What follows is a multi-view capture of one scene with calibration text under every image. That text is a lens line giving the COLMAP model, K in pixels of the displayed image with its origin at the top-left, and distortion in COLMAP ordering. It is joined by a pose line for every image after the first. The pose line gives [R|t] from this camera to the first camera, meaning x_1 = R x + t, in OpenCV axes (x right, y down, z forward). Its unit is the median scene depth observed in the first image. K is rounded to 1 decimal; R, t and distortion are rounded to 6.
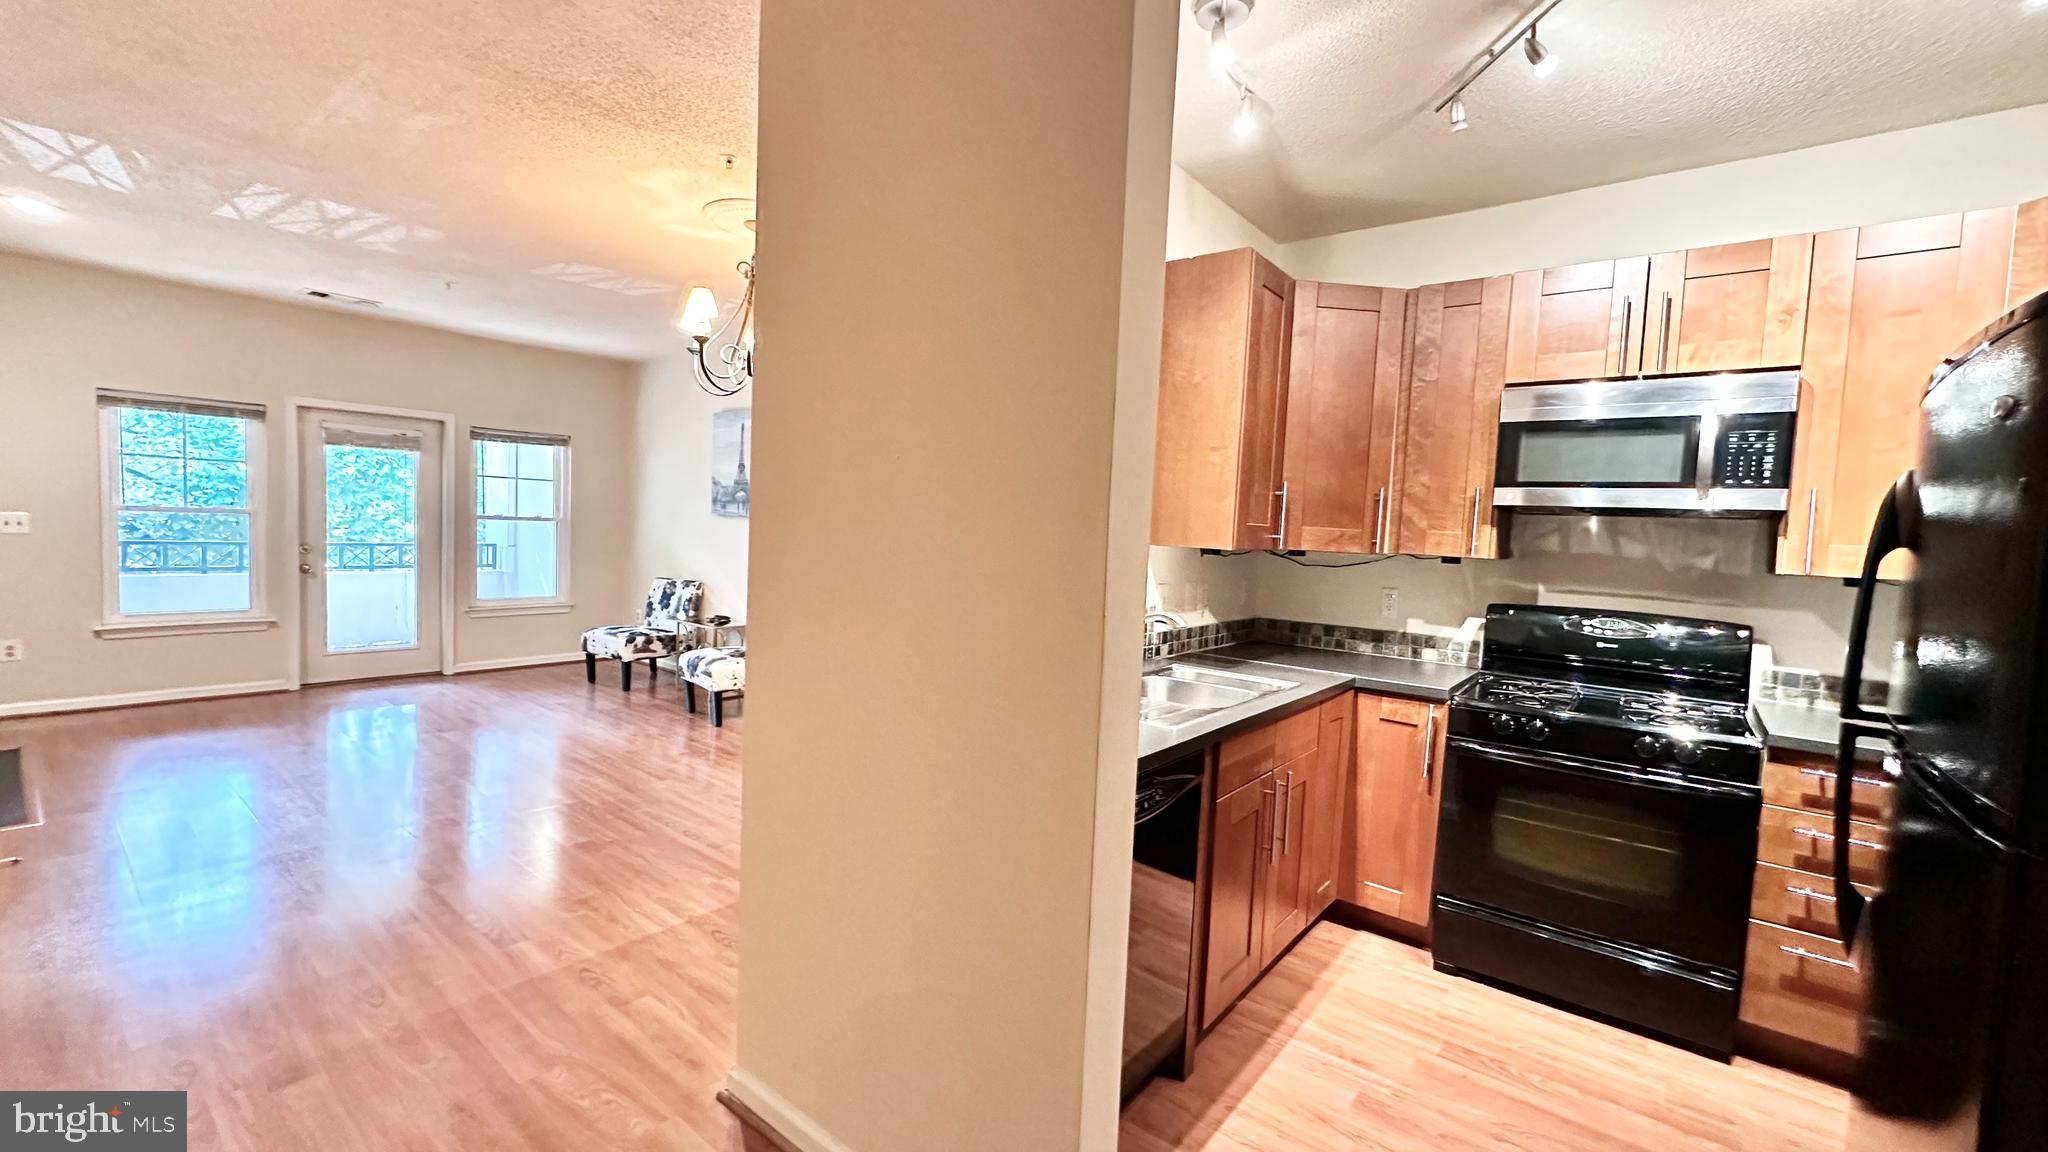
lens RADIAL K [[815.4, 0, 1024.0], [0, 815.4, 576.0], [0, 0, 1]] dist [-0.006766, 0.000760]
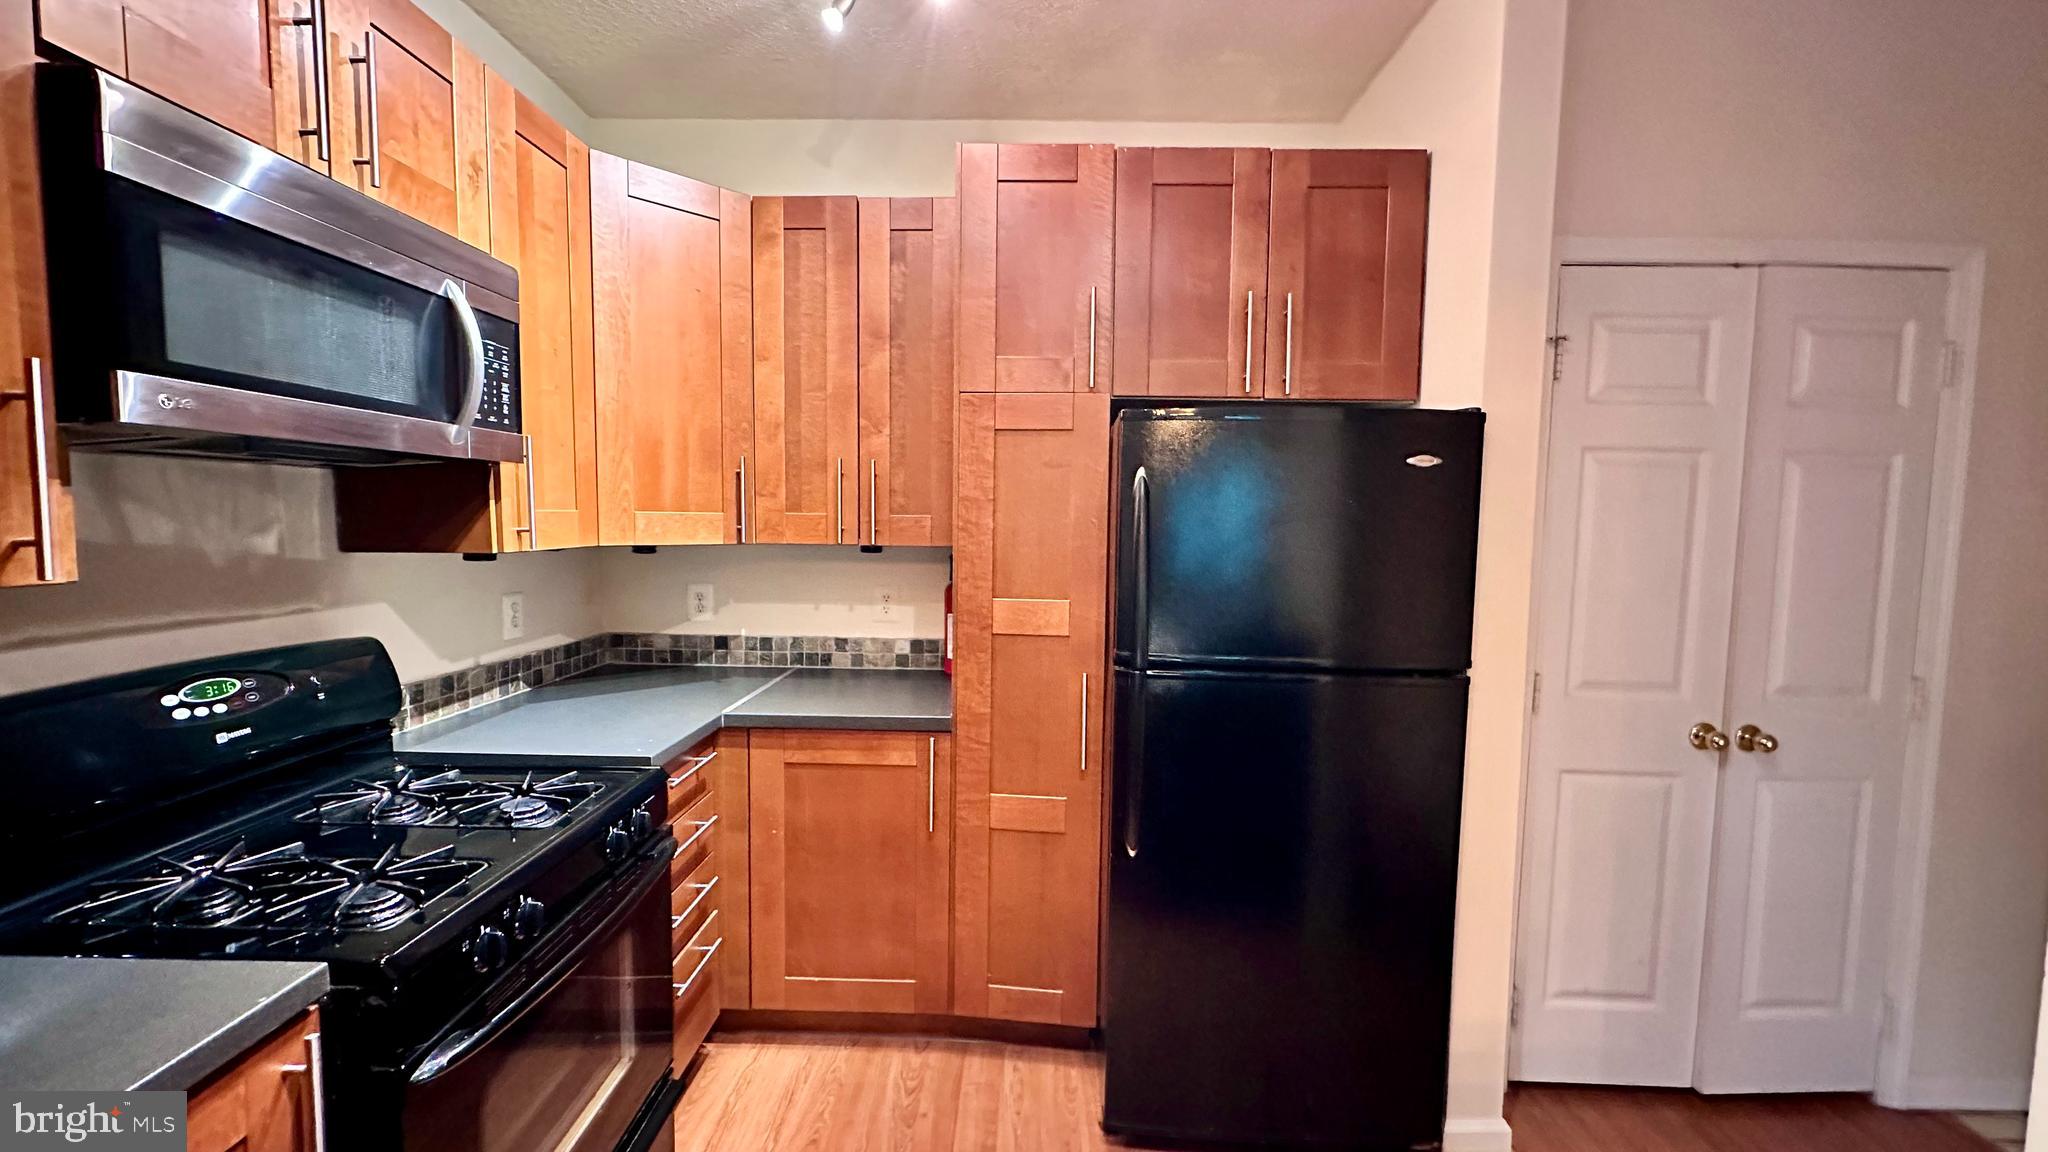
lens RADIAL K [[815.4, 0, 1024.0], [0, 815.4, 576.0], [0, 0, 1]] dist [-0.006766, 0.000760]
pose [[-0.610985, -0.109510, 0.784031, 0.079344], [0.008368, 0.989437, 0.144722, -0.069005], [-0.791598, 0.094984, -0.603615, 0.901501]]
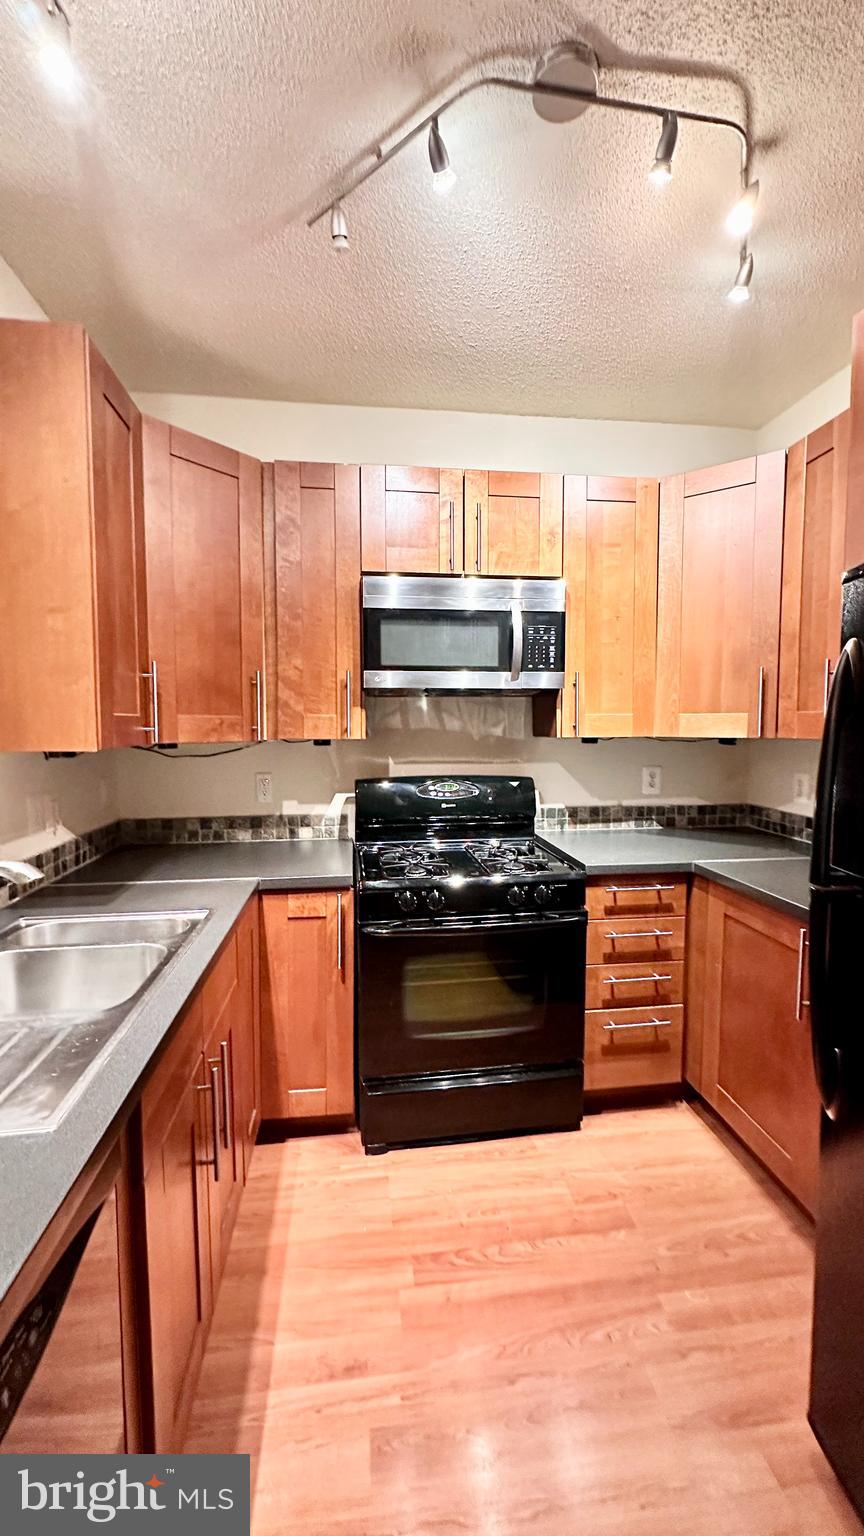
lens RADIAL K [[611.6, 0, 432.0], [0, 611.6, 768.0], [0, 0, 1]] dist [-0.006766, 0.000760]
pose [[0.696493, -0.099265, 0.710664, 0.071496], [0.077930, 0.994991, 0.062603, -0.026800], [-0.713319, 0.011780, 0.700740, 0.386316]]
